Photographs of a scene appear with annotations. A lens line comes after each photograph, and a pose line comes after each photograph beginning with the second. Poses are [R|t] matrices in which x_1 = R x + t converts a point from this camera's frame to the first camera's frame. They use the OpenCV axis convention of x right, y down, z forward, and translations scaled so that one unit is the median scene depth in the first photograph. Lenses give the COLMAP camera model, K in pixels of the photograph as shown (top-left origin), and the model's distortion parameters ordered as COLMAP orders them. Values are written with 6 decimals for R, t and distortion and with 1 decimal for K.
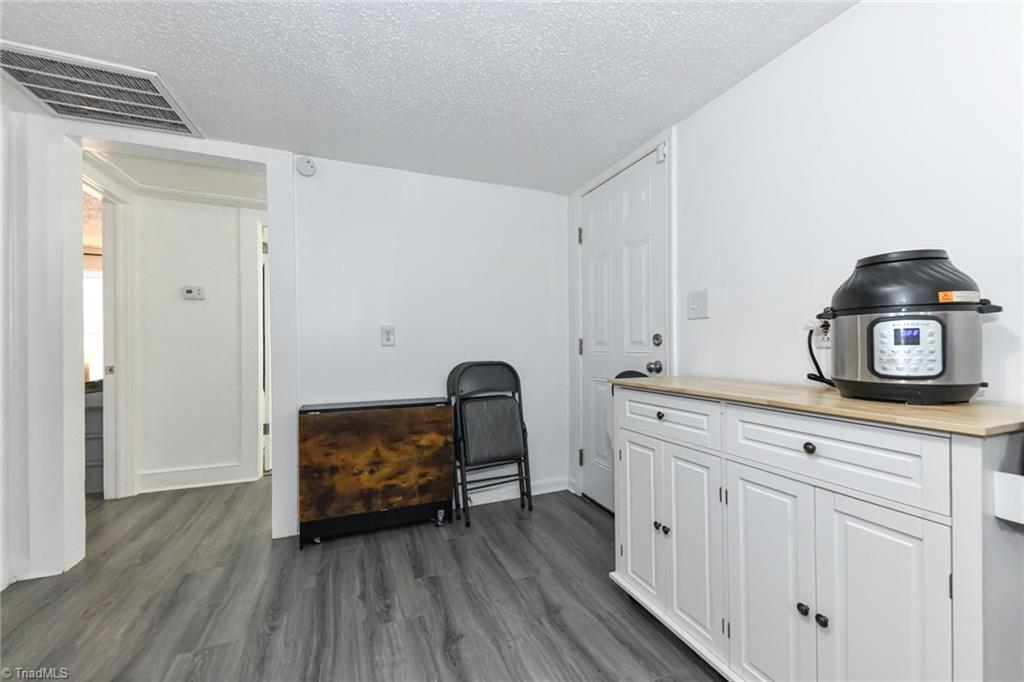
lens RADIAL K [[419.2, 0, 511.1], [0, 419.2, 347.0], [0, 0, 1]] dist [0.013574, 0.000009]
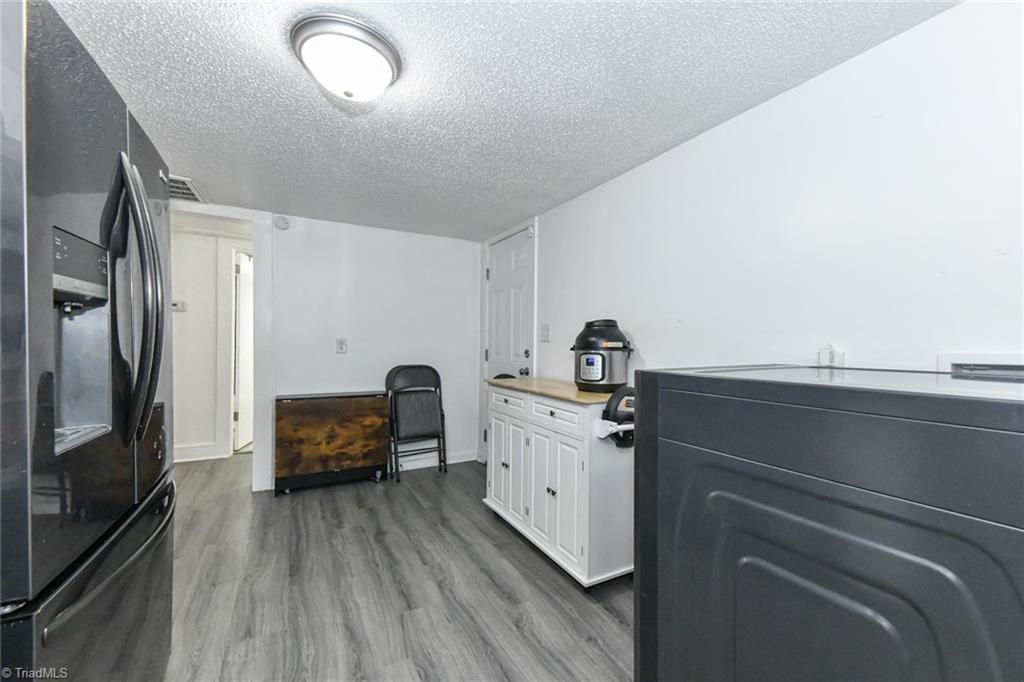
lens RADIAL K [[419.2, 0, 511.1], [0, 419.2, 347.0], [0, 0, 1]] dist [0.013574, 0.000009]
pose [[0.993654, 0.019241, 0.110822, 0.116272], [-0.019762, 0.999798, 0.003599, -0.042929], [-0.110731, -0.005766, 0.993834, -0.471263]]
